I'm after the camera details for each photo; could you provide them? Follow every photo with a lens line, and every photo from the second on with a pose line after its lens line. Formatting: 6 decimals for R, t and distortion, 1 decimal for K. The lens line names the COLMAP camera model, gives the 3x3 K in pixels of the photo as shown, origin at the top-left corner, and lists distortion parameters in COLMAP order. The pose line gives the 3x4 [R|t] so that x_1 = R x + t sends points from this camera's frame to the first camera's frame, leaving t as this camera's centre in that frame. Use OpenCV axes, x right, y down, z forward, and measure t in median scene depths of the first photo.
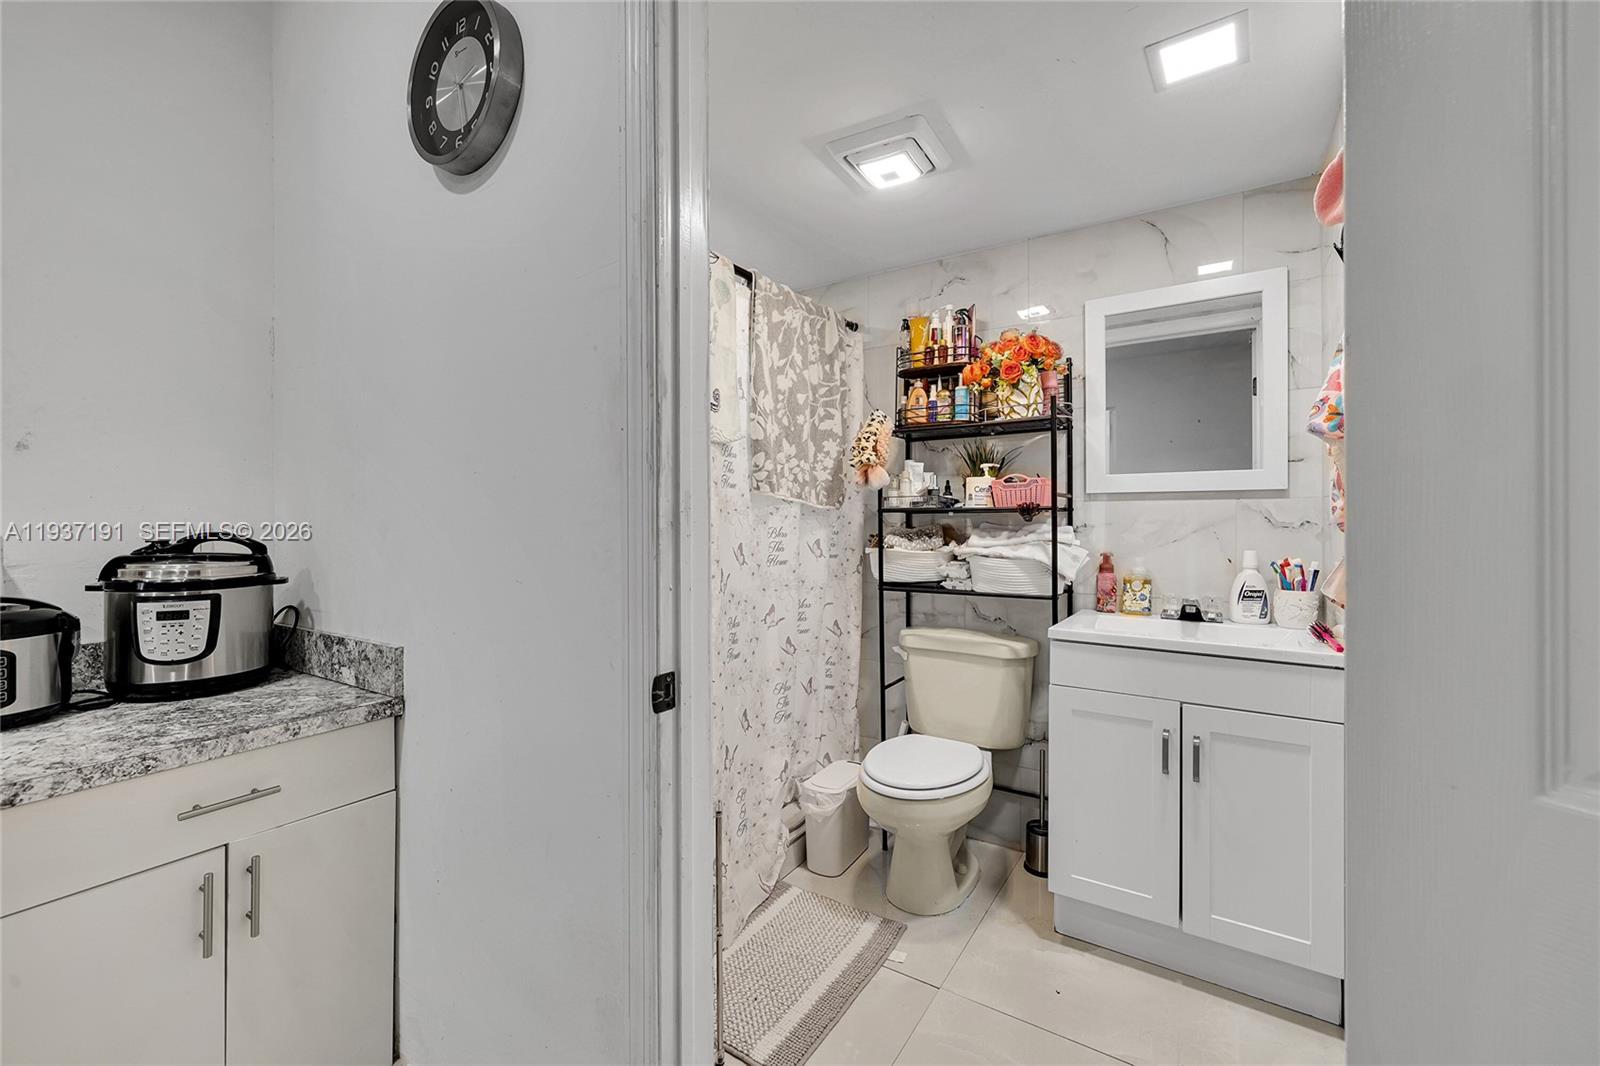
lens RADIAL K [[666.0, 0, 795.6], [0, 666.0, 525.7], [0, 0, 1]] dist [-0.000315, -0.000296]
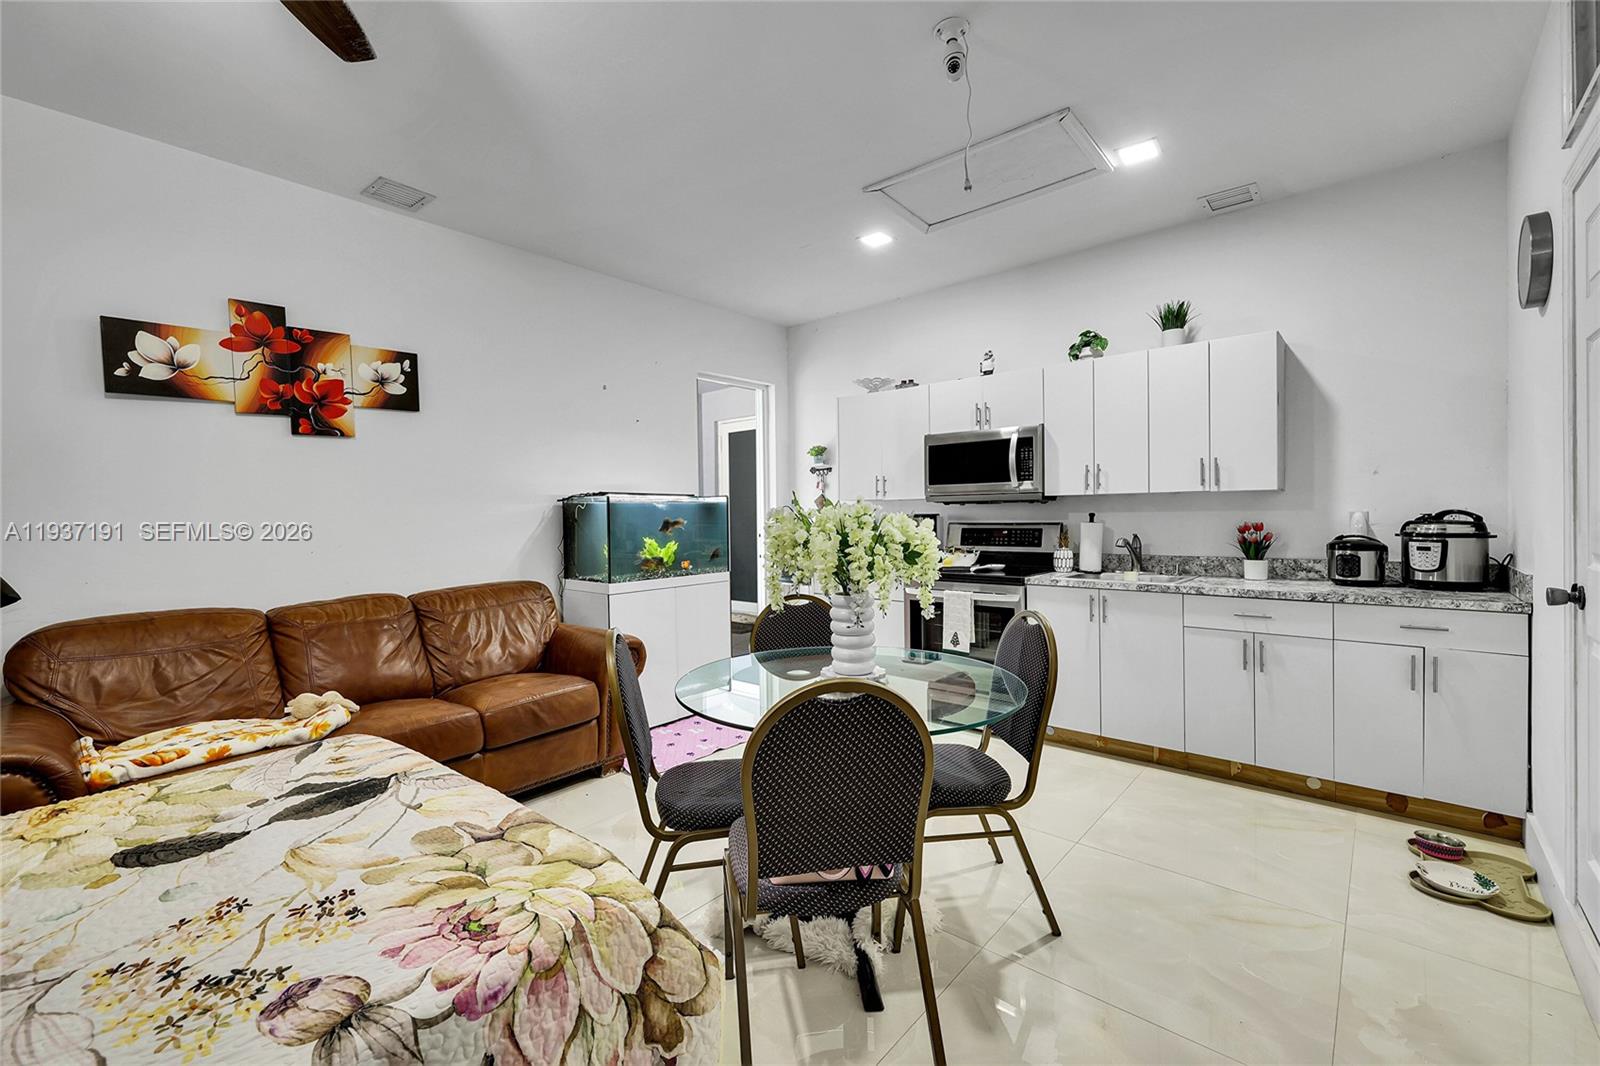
lens RADIAL K [[666.0, 0, 796.4], [0, 666.0, 525.4], [0, 0, 1]] dist [-0.000315, -0.000296]
pose [[-0.149856, 0.018398, -0.988537, 1.422563], [0.012827, 0.999779, 0.016662, -0.000600], [0.988625, -0.010183, -0.150059, -0.642162]]
